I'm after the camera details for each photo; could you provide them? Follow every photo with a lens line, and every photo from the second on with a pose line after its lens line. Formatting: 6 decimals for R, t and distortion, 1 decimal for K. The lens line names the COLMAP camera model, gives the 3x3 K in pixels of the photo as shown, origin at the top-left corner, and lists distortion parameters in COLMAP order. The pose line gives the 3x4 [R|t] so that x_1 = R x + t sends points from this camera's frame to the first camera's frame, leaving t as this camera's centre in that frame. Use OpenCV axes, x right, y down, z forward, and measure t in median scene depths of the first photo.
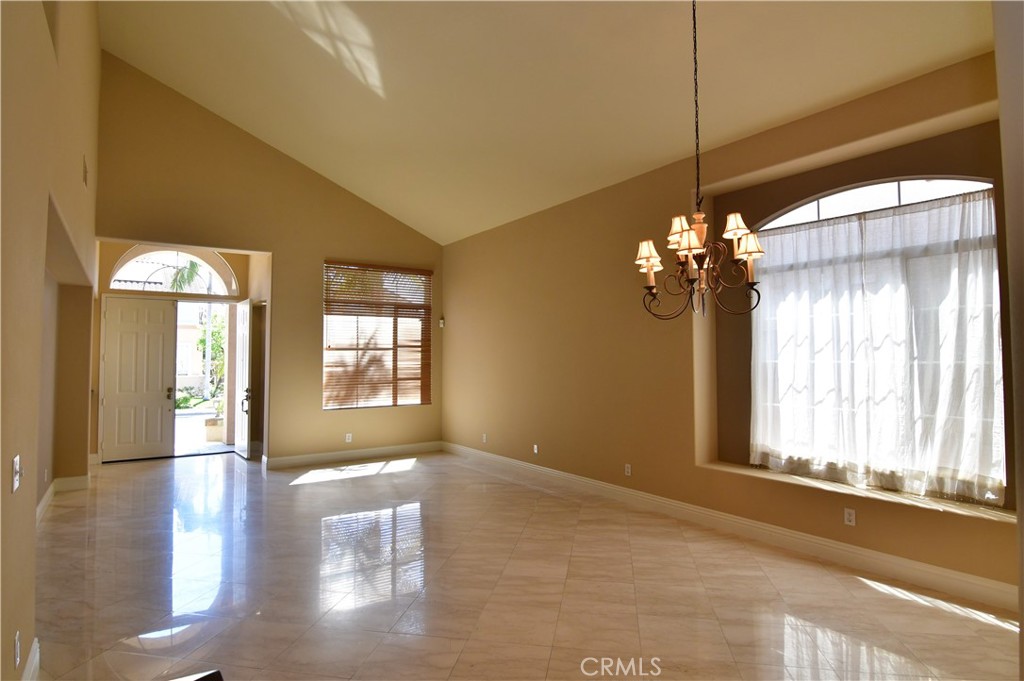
lens RADIAL K [[552.7, 0, 512.0], [0, 552.7, 340.5], [0, 0, 1]] dist [-0.002768, -0.000423]
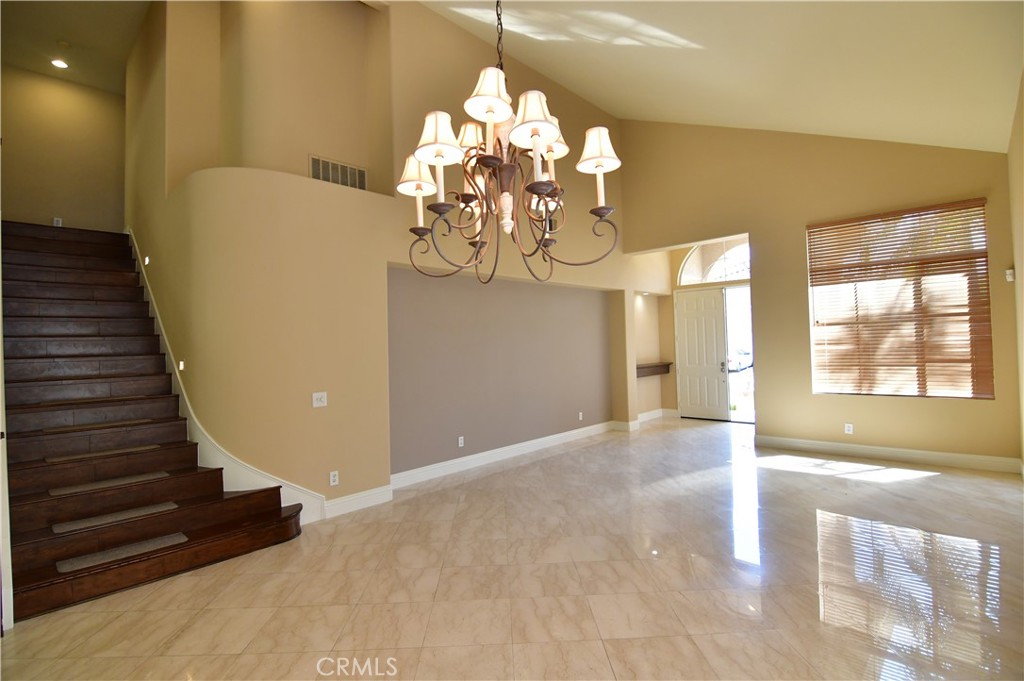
lens RADIAL K [[494.4, 0, 511.0], [0, 494.4, 334.6], [0, 0, 1]] dist [-0.002758, -0.011762]
pose [[0.203607, -0.021268, -0.978822, 0.328060], [0.060564, 0.998123, -0.009090, 0.008470], [0.977178, -0.057430, 0.204513, 0.343693]]
